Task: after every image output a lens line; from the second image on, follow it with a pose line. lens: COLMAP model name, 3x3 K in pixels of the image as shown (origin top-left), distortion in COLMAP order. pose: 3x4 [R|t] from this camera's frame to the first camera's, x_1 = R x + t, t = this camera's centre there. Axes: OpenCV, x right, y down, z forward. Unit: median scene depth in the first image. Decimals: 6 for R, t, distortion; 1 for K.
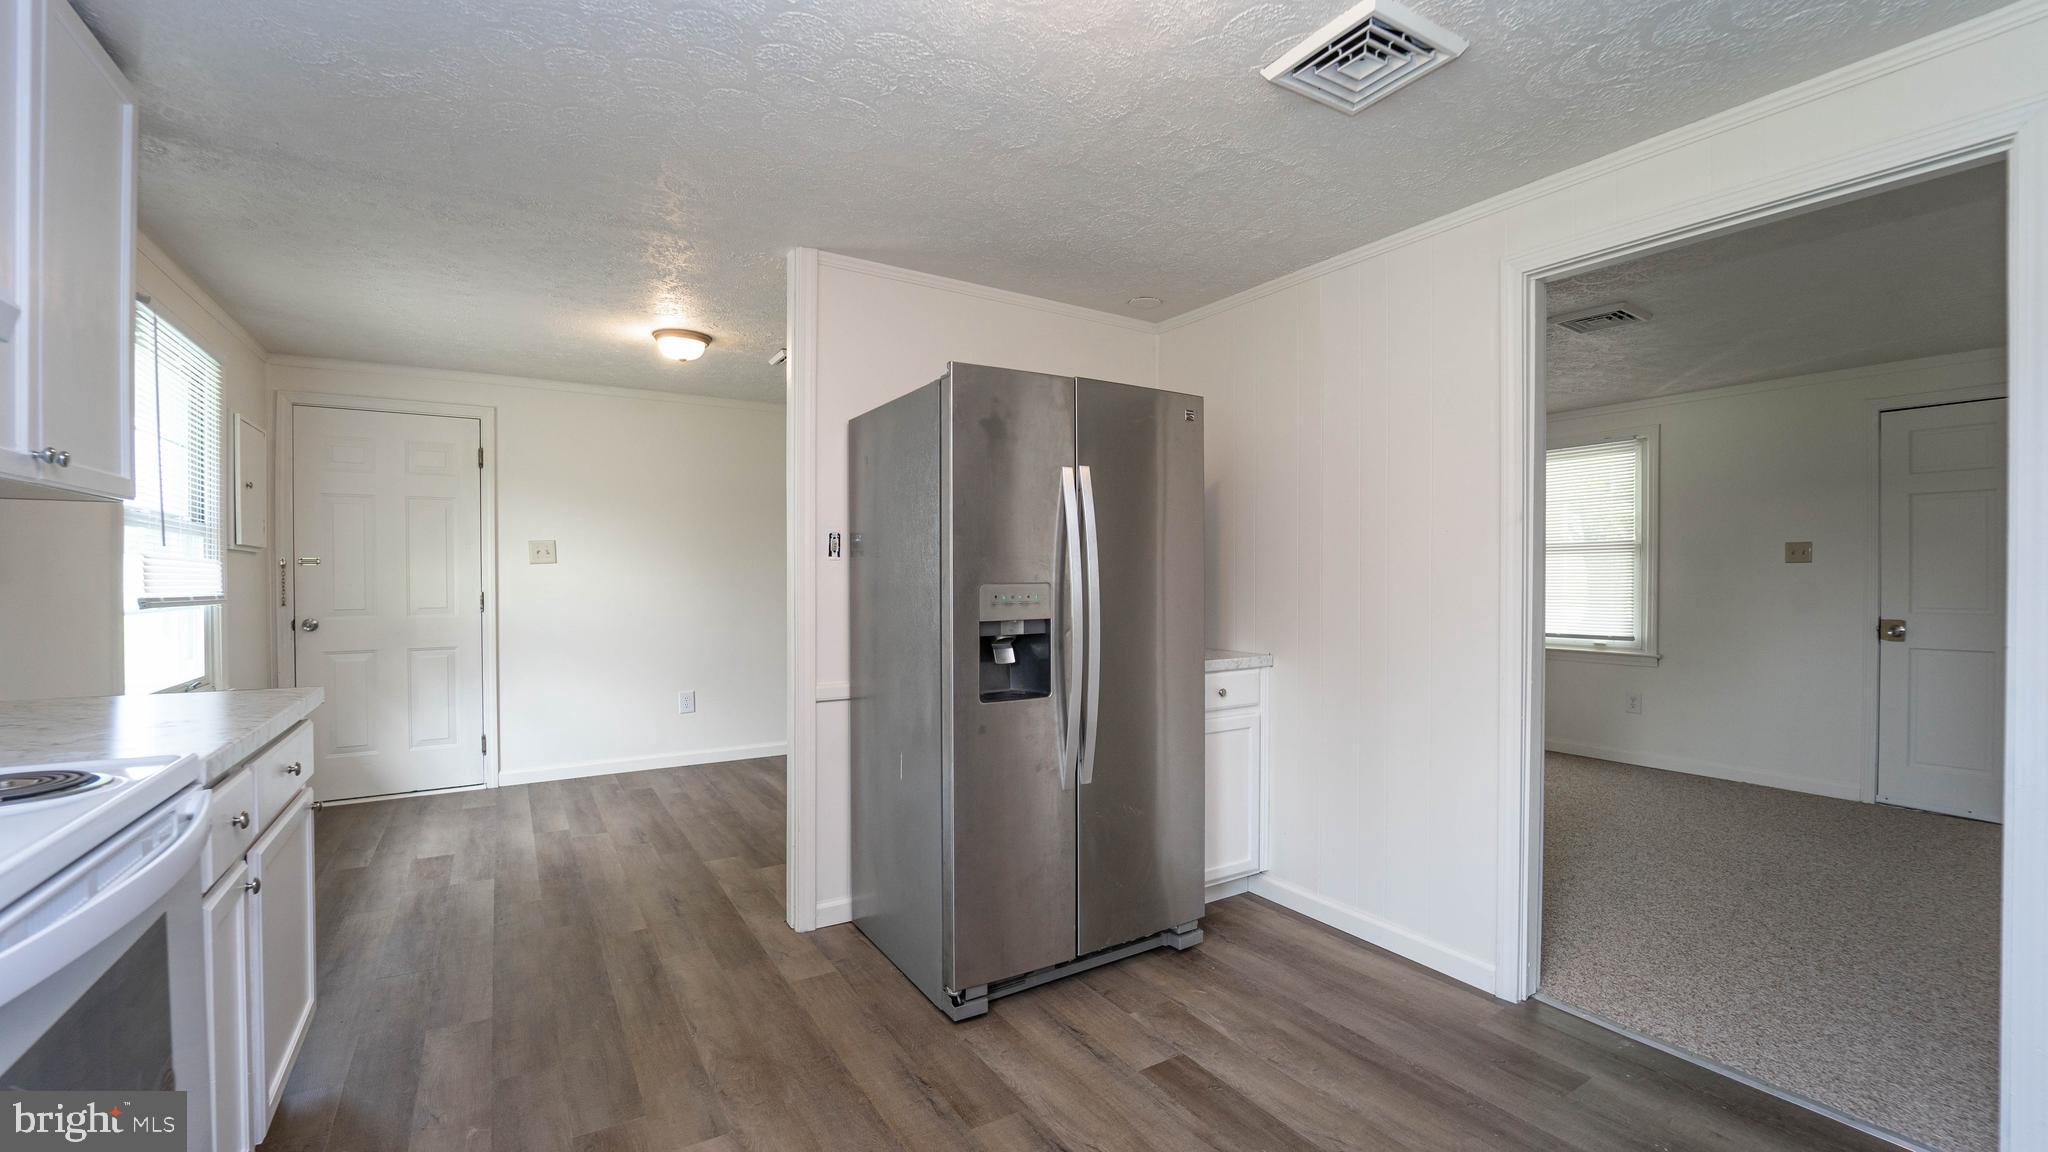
lens RADIAL K [[832.5, 0, 1034.7], [0, 832.5, 578.9], [0, 0, 1]] dist [-0.020842, -0.000106]
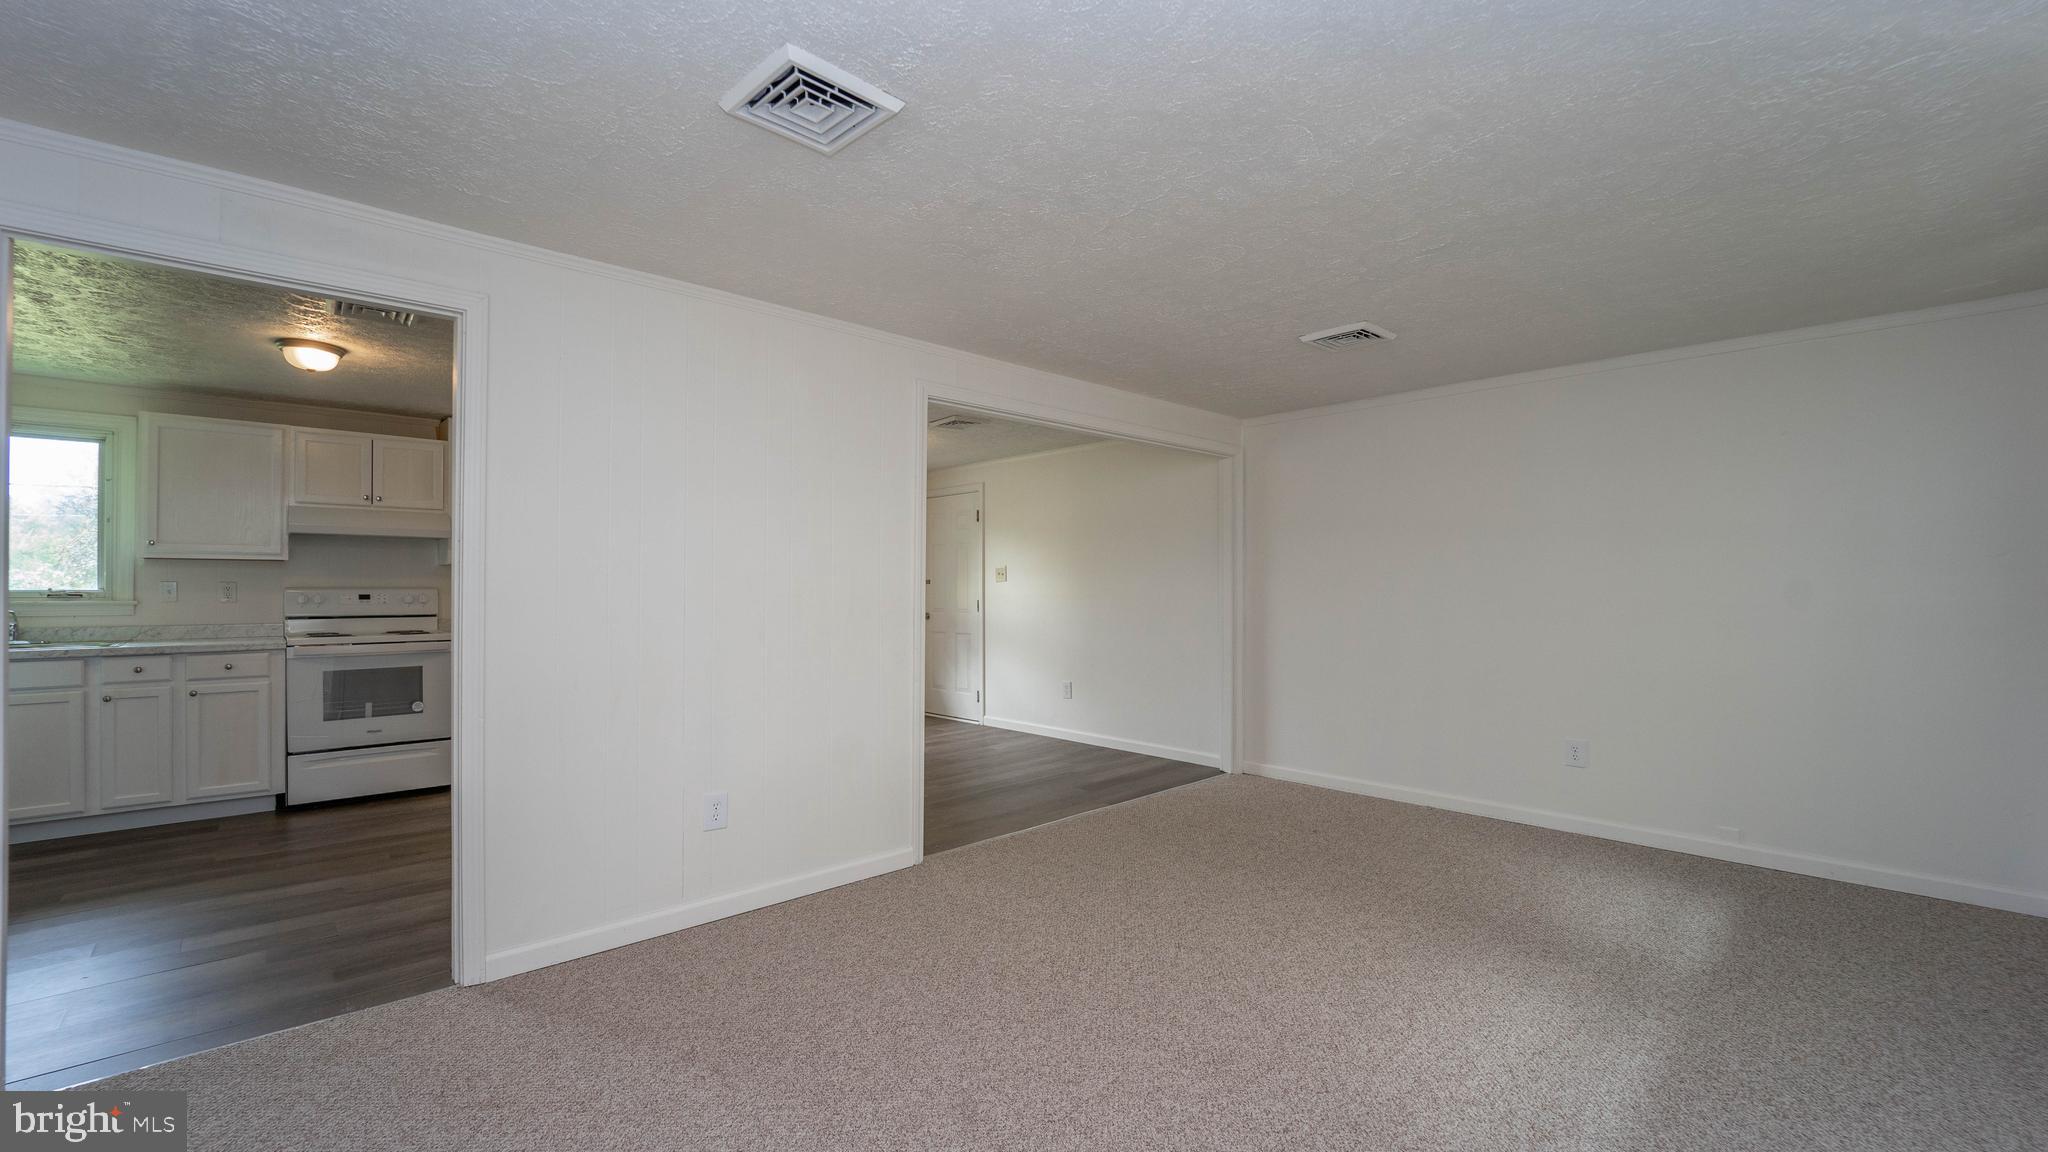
lens RADIAL K [[853.3, 0, 1029.8], [0, 853.3, 583.2], [0, 0, 1]] dist [-0.023090, 0.000033]
pose [[0.194770, -0.006066, -0.980830, 1.772791], [-0.005804, 0.999956, -0.007336, -0.009790], [0.980832, 0.007121, 0.194726, 1.455105]]
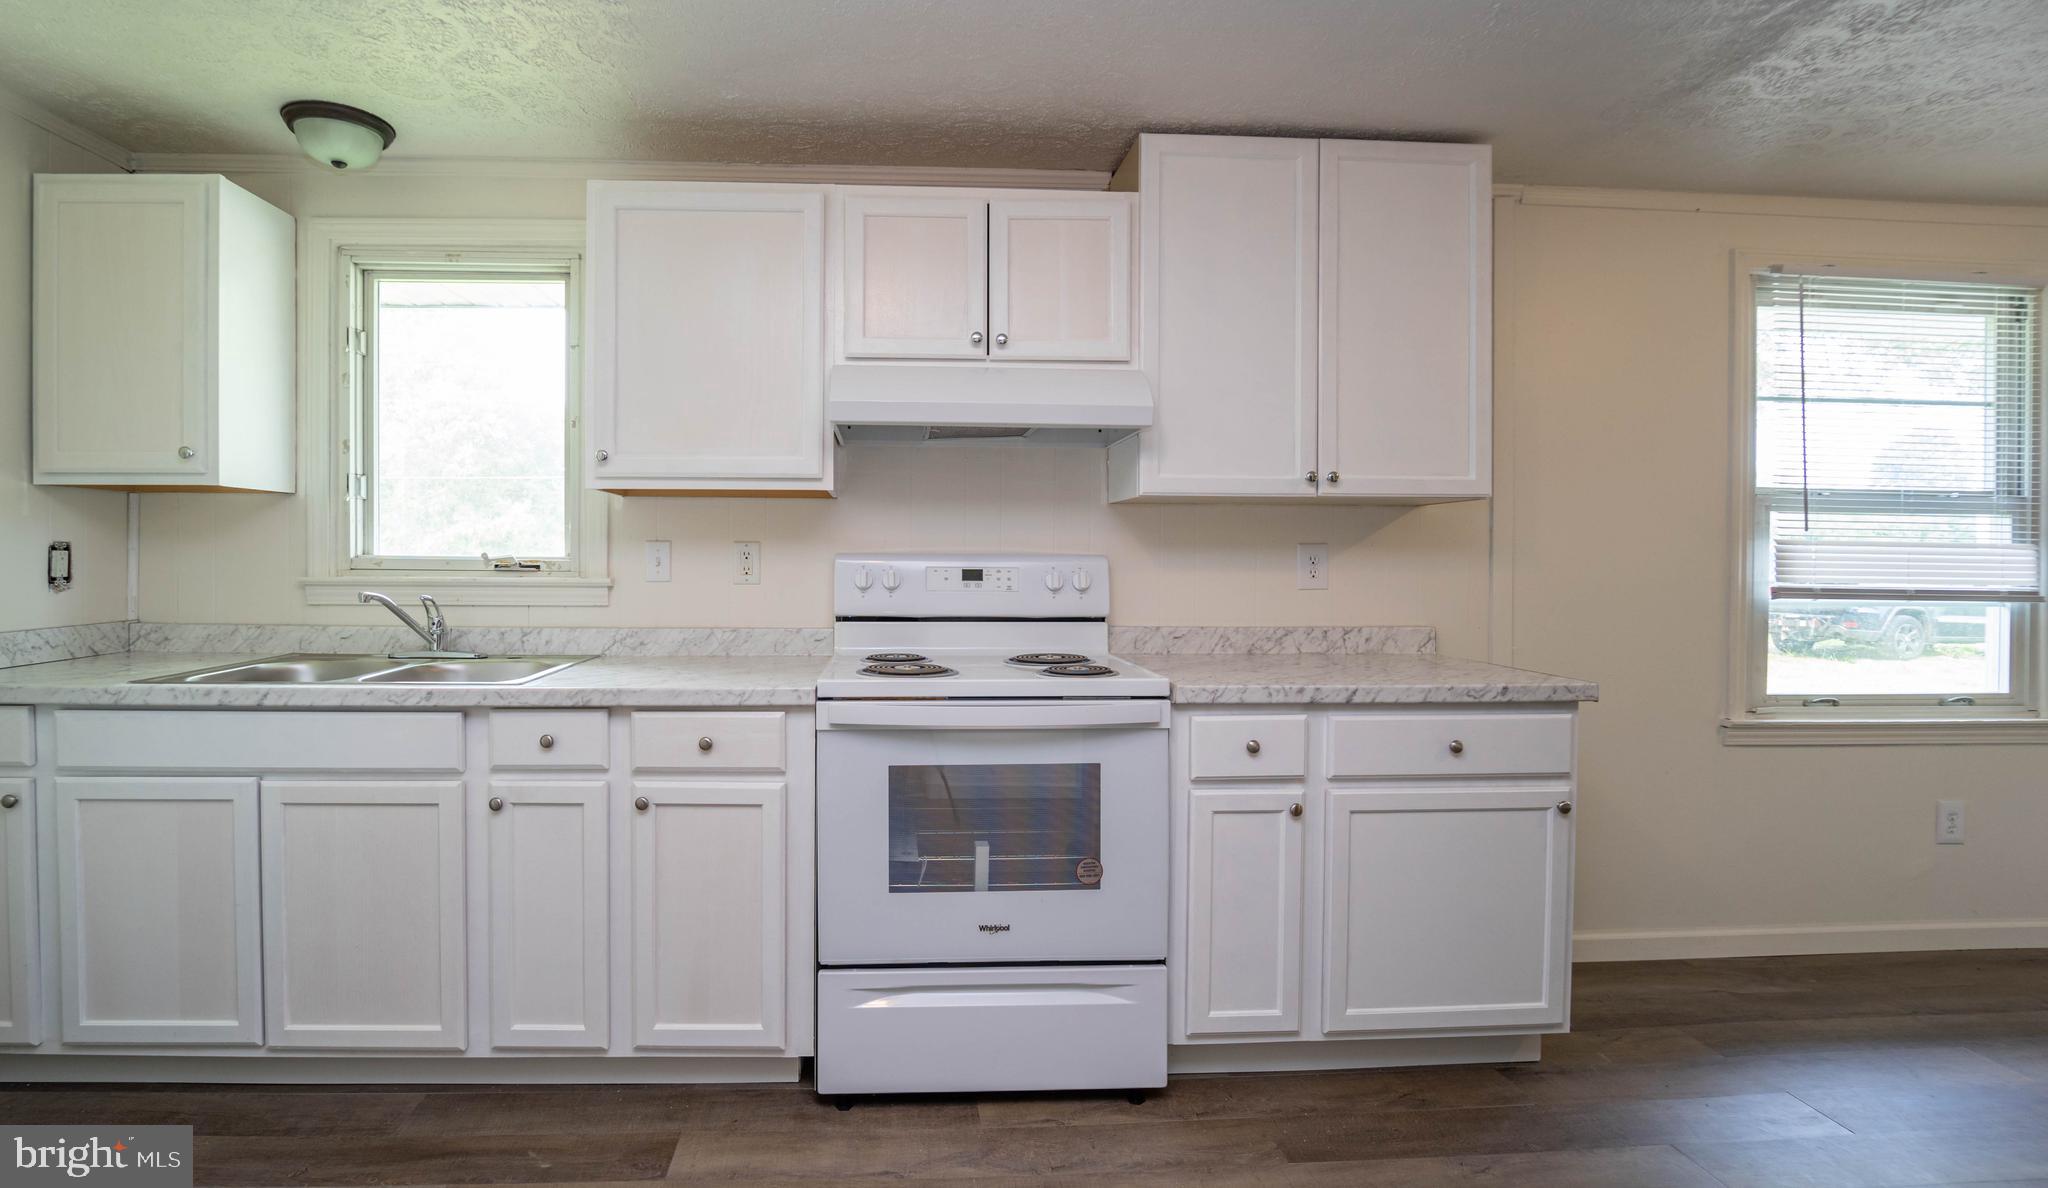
lens RADIAL K [[921.9, 0, 909.9], [0, 921.9, 566.9], [0, 0, 1]] dist [-0.023409, -0.000115]
pose [[-0.506597, 0.004674, -0.862170, 0.317319], [-0.009704, 0.999891, 0.011123, -0.000919], [0.862129, 0.014002, -0.506496, 0.698653]]
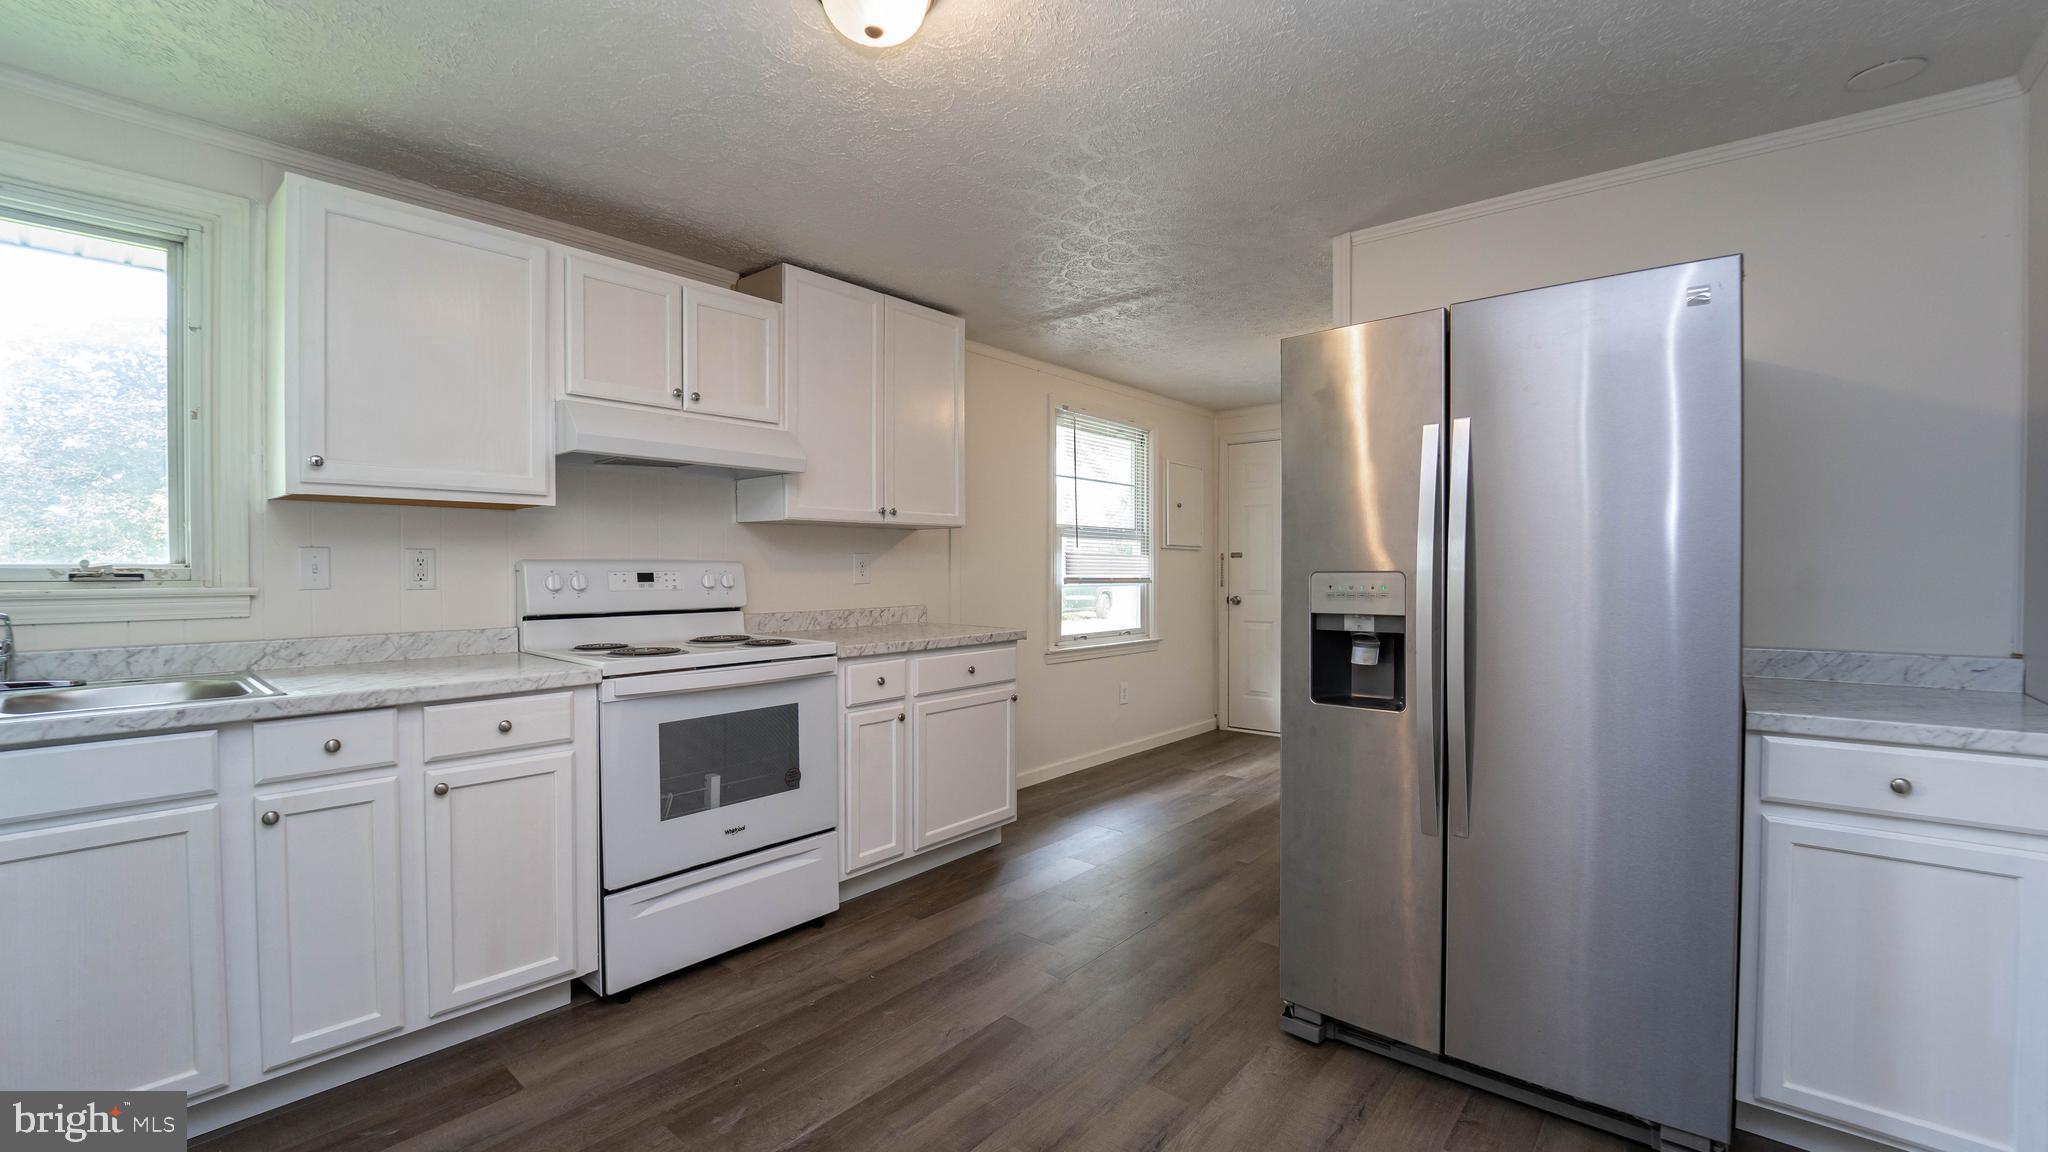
lens RADIAL K [[853.3, 0, 1029.8], [0, 853.3, 583.2], [0, 0, 1]] dist [-0.023090, 0.000033]
pose [[0.297485, 0.019473, -0.954528, 0.674709], [-0.004916, 0.999810, 0.018865, 0.002128], [0.954714, -0.000920, 0.297524, 0.394680]]
